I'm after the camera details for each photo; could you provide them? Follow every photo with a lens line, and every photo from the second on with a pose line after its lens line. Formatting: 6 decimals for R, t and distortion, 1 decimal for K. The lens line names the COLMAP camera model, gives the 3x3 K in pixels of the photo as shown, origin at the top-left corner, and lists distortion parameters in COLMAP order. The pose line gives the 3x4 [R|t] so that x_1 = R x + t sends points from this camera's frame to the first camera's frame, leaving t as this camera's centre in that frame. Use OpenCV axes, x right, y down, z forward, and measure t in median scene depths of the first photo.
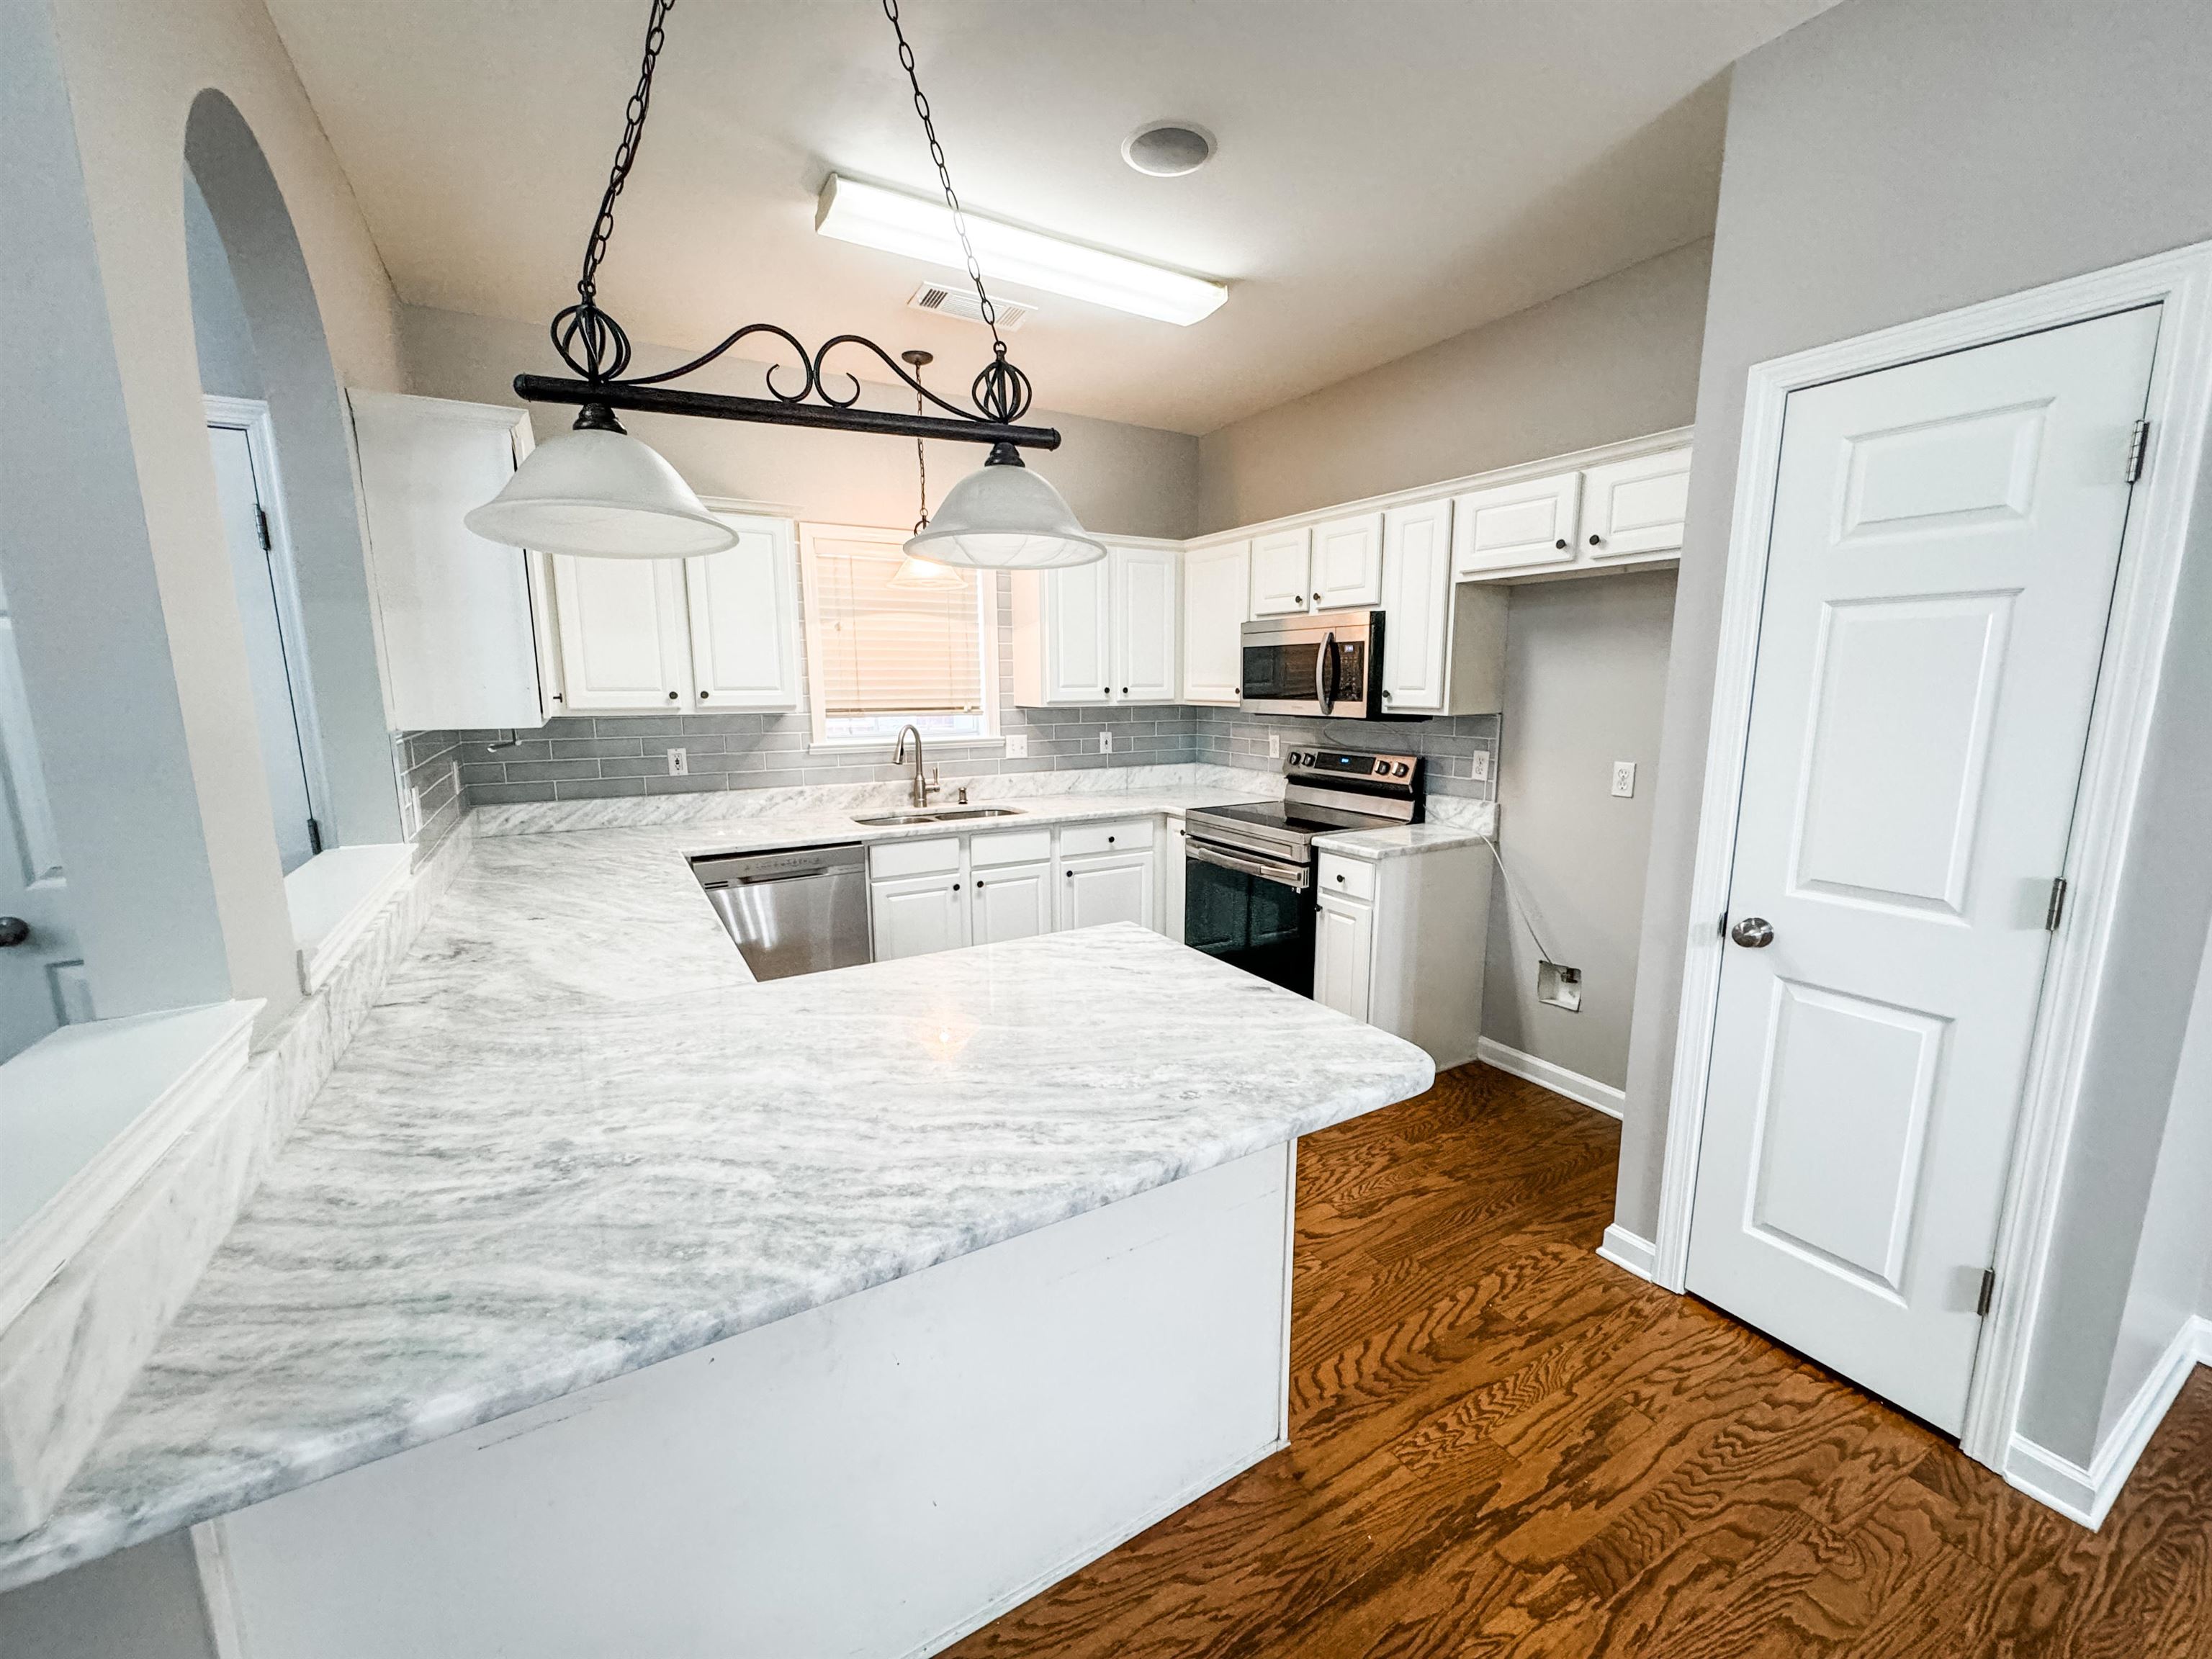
lens RADIAL K [[882.8, 0, 1105.5], [0, 882.8, 830.6], [0, 0, 1]] dist [0.001899, 0.000135]
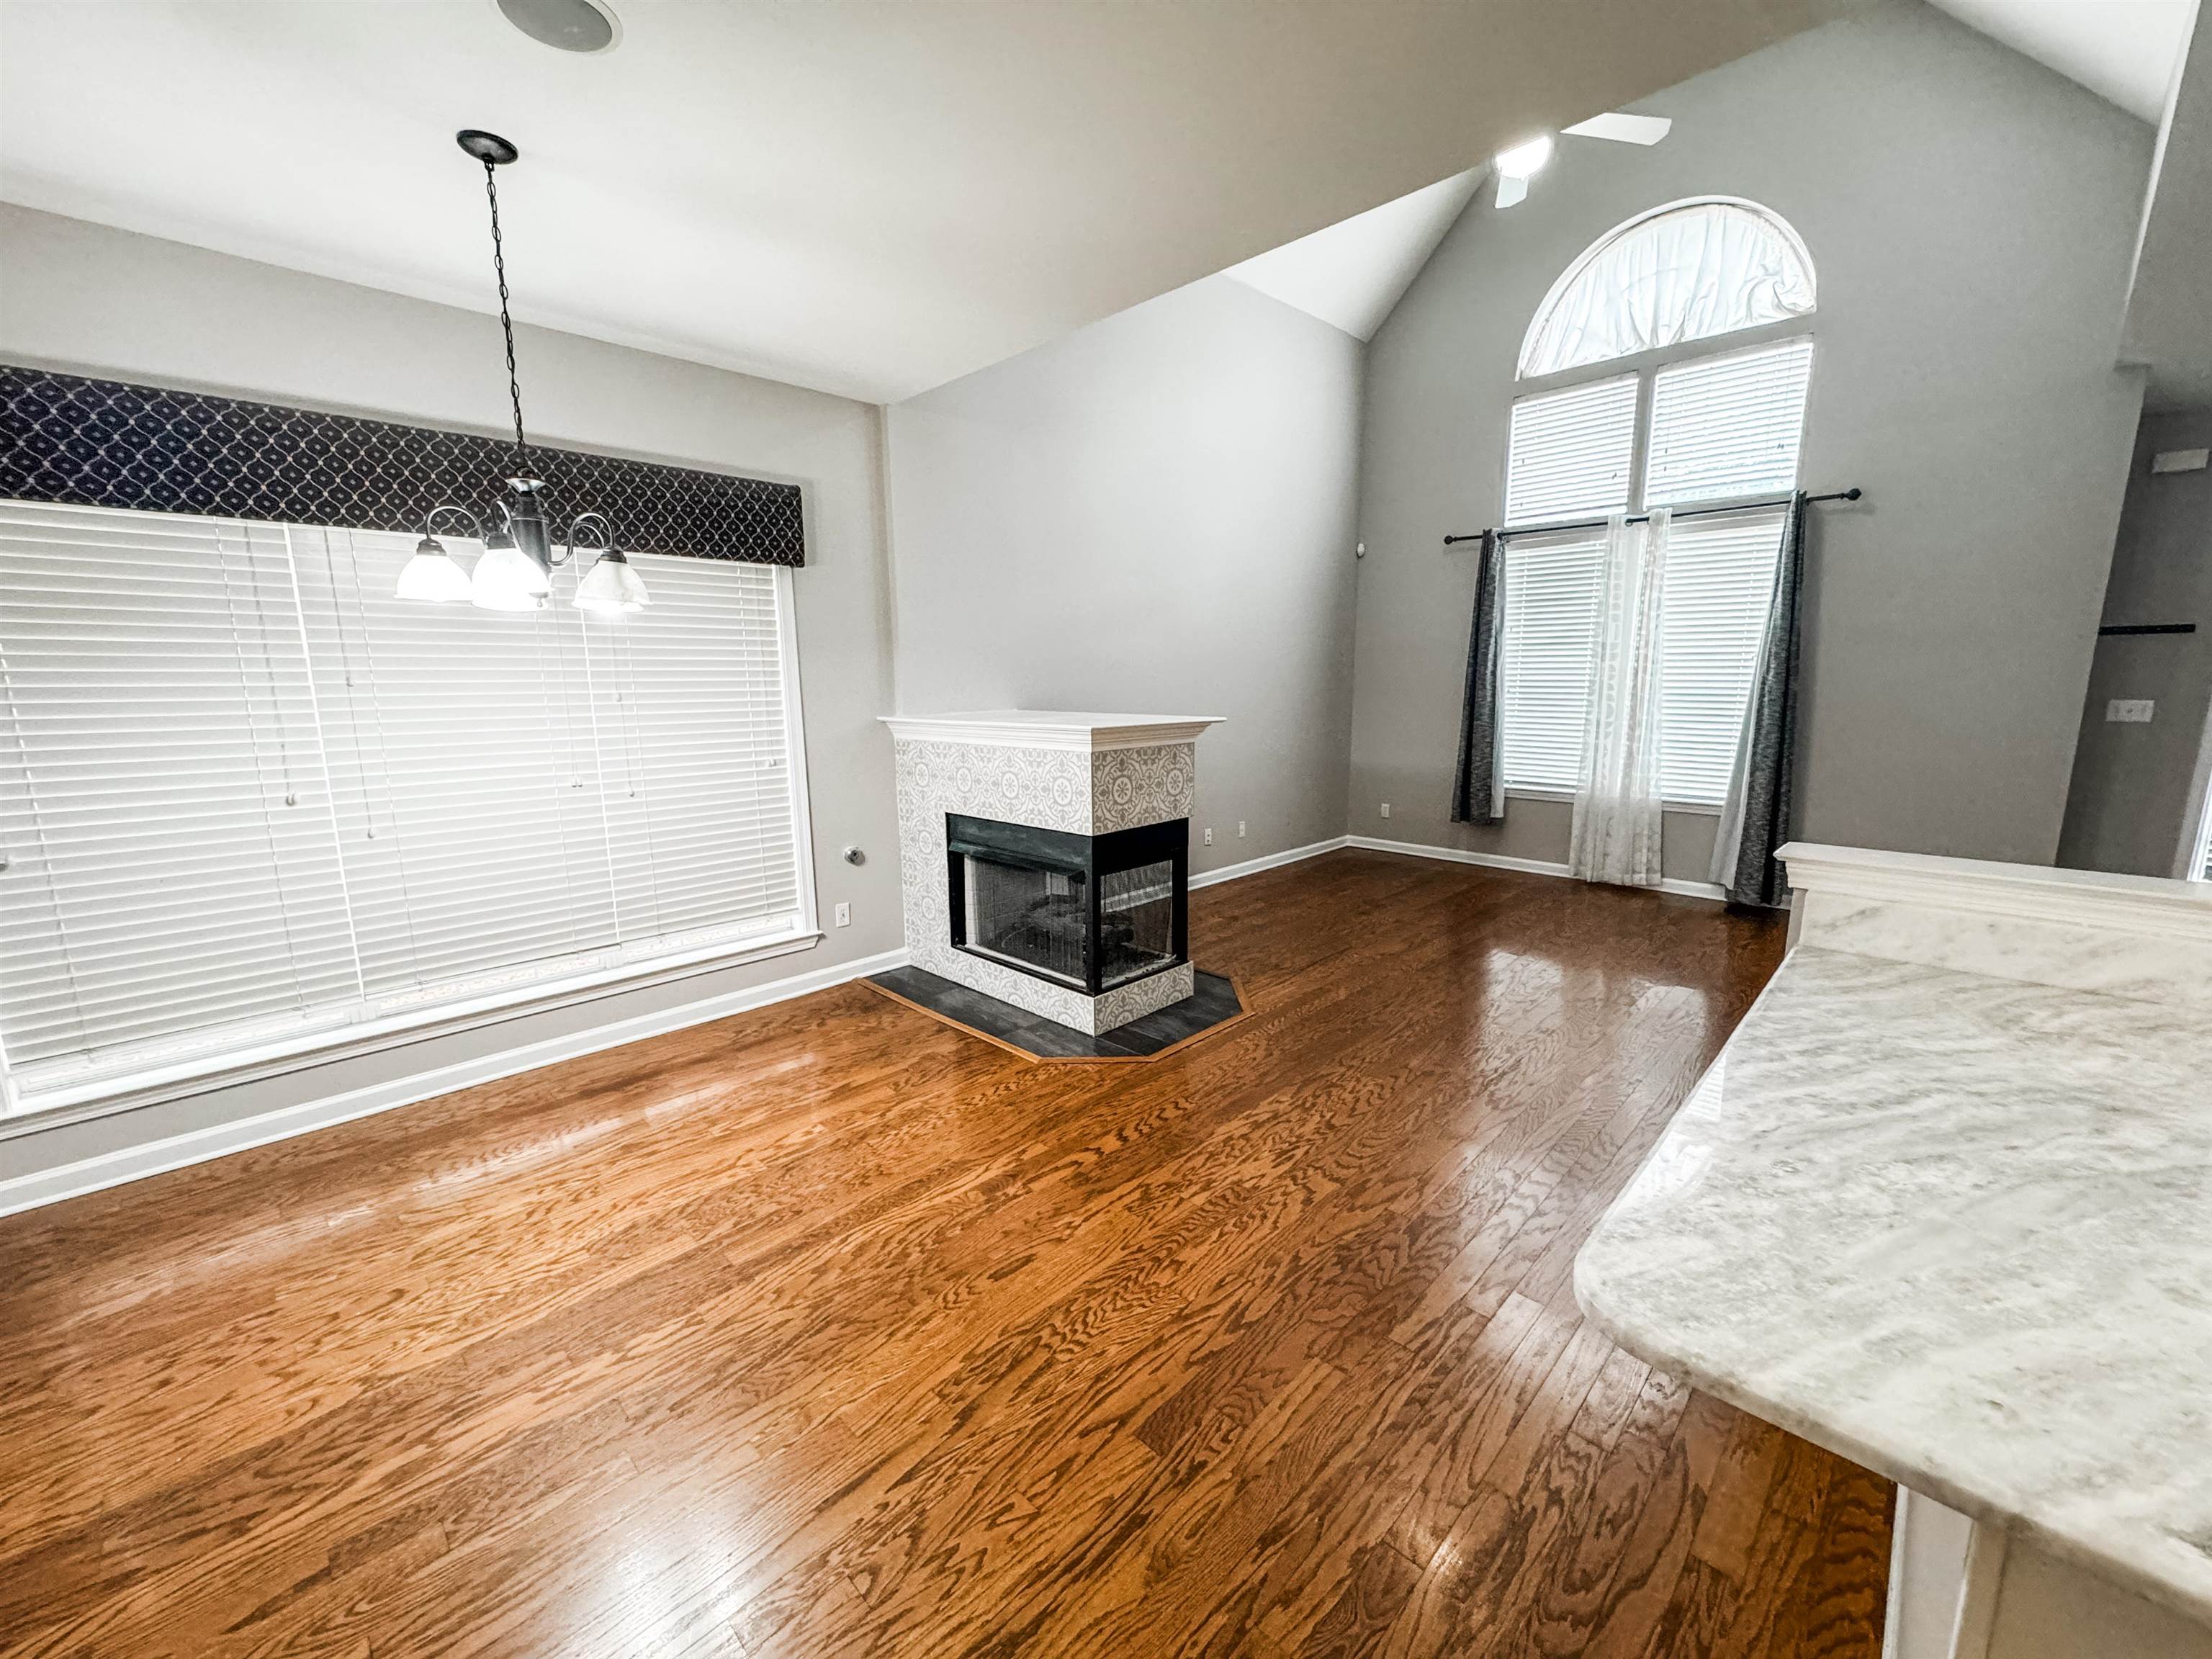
lens RADIAL K [[882.8, 0, 1112.8], [0, 882.8, 834.2], [0, 0, 1]] dist [0.001899, 0.000135]
pose [[-0.964926, 0.062697, -0.254927, 0.954954], [-0.027888, 0.941087, 0.337014, -0.276450], [0.261038, 0.332303, -0.906330, 1.569690]]
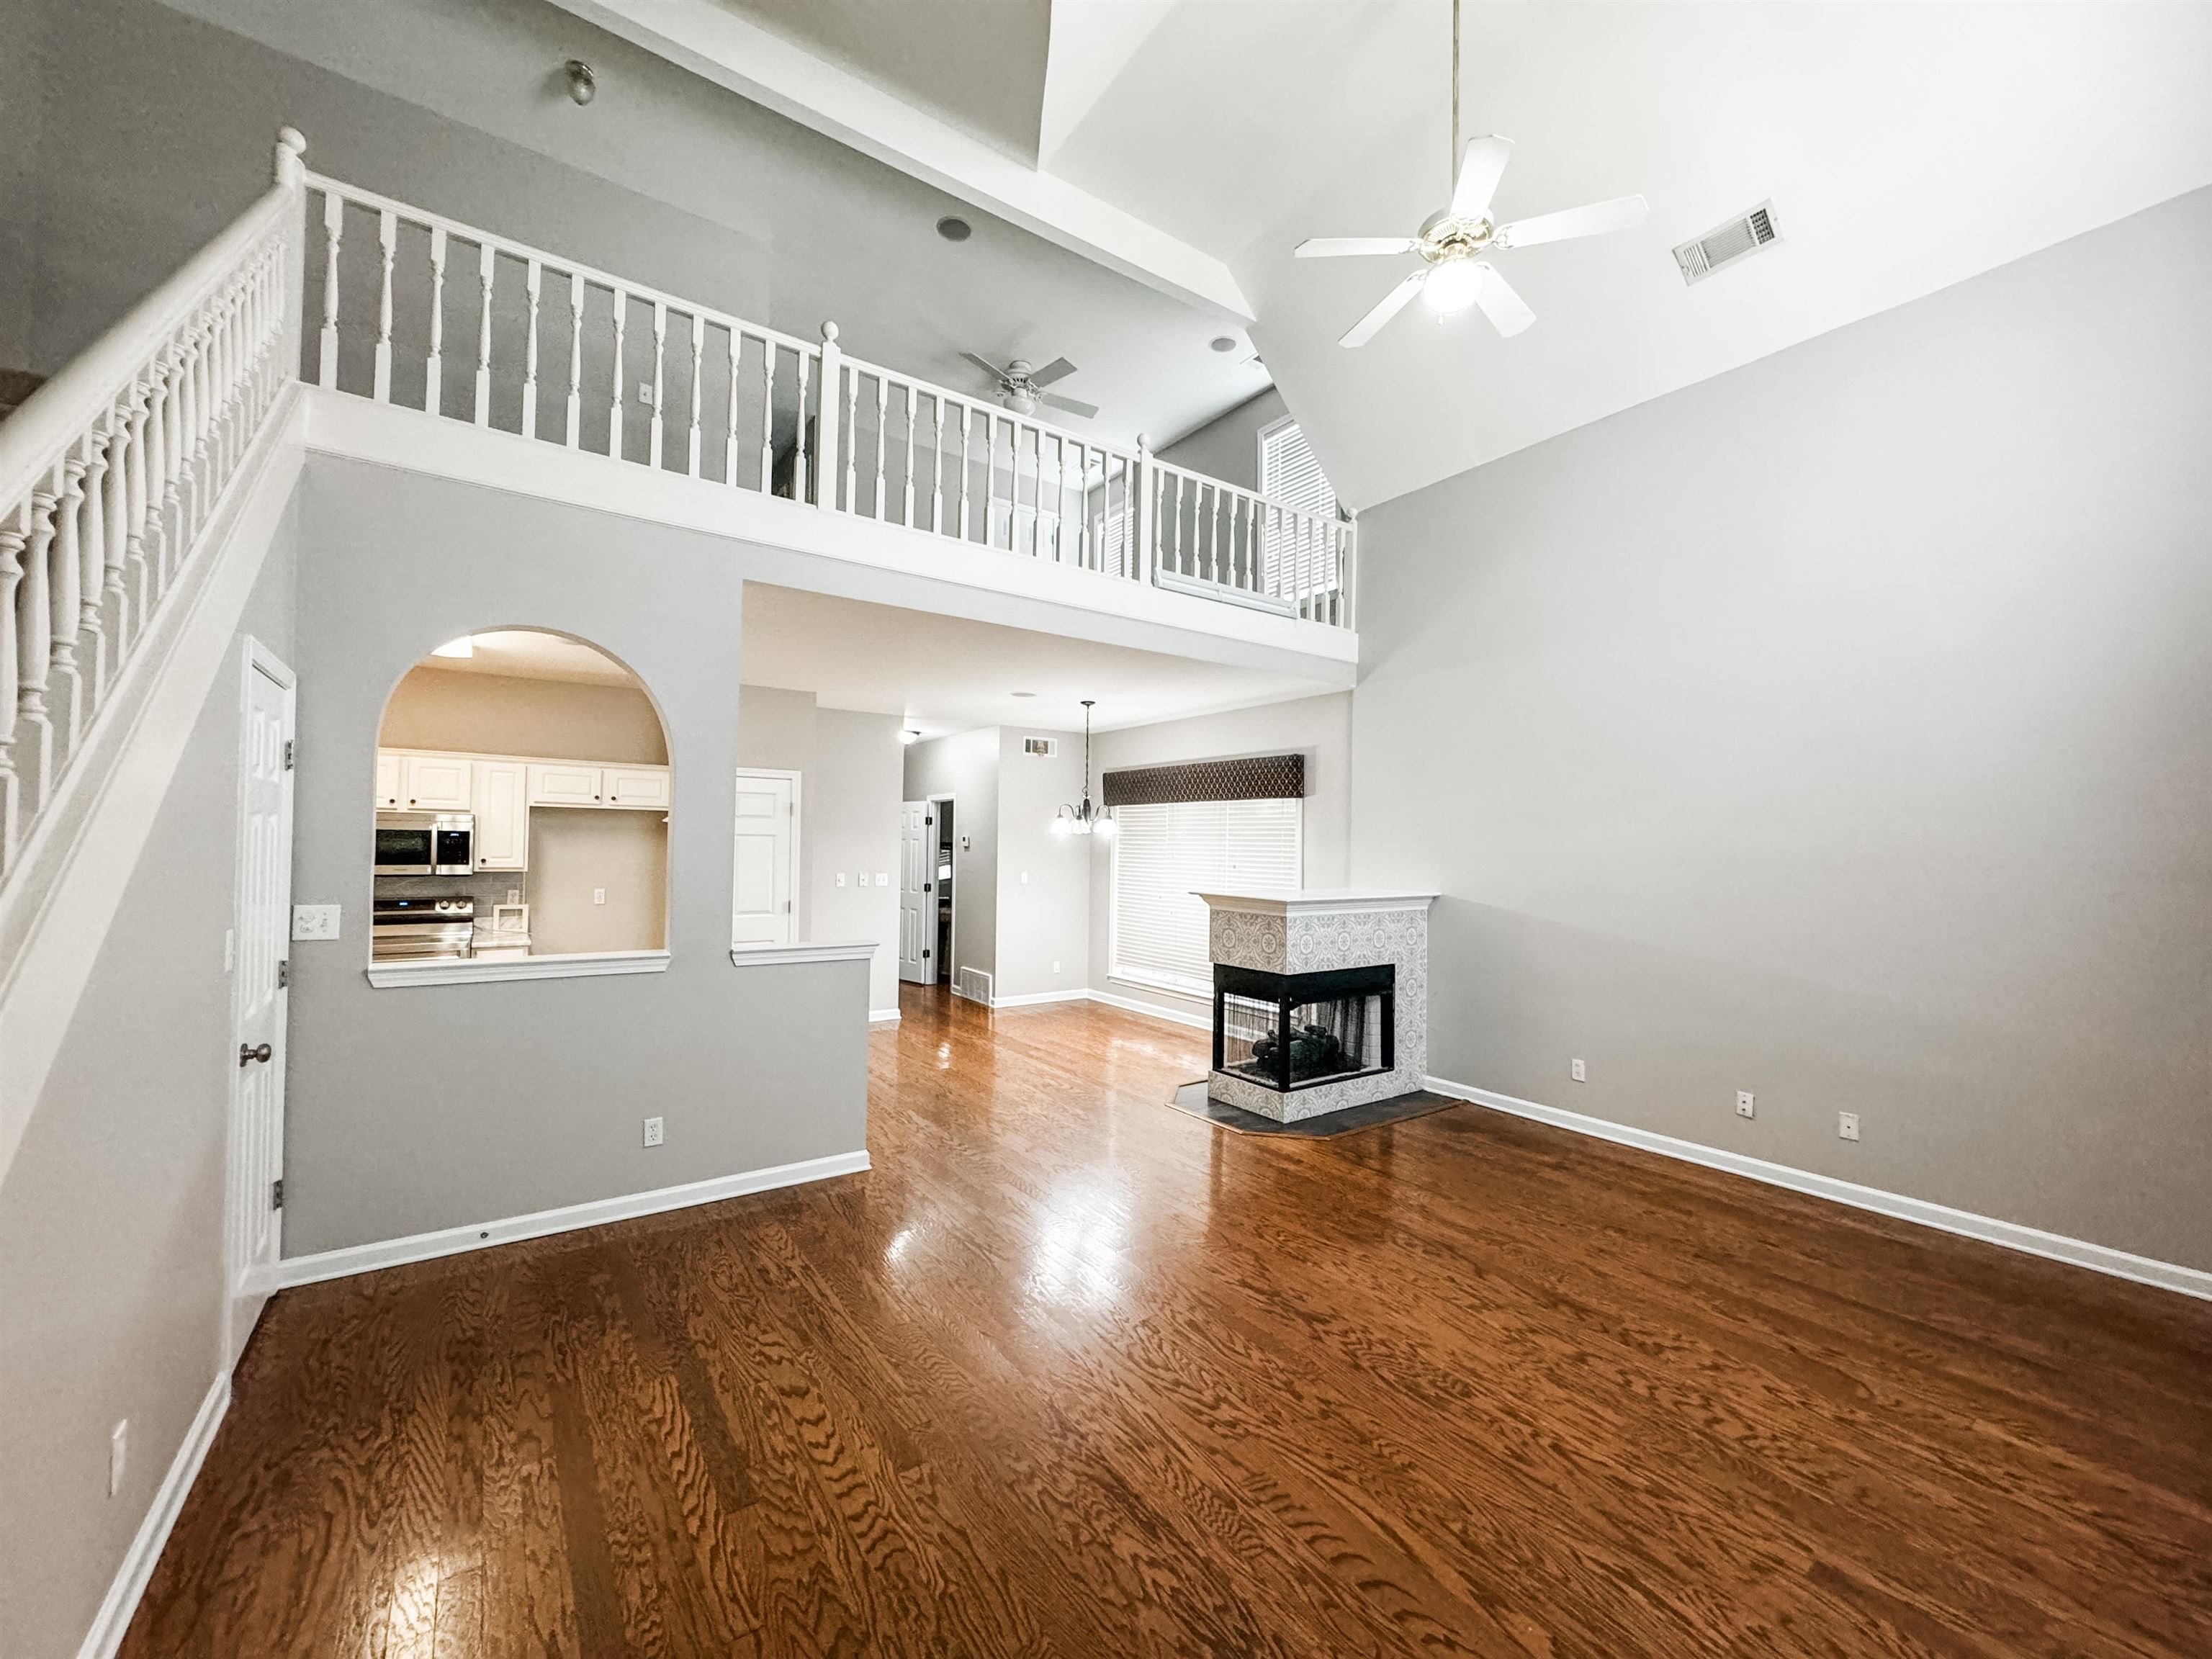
lens RADIAL K [[882.8, 0, 1110.3], [0, 882.8, 836.6], [0, 0, 1]] dist [0.001899, 0.000135]
pose [[-0.073891, 0.021963, 0.997024, -4.408345], [0.154477, 0.987943, -0.010314, 0.036889], [-0.985229, 0.153255, -0.076393, -0.354519]]
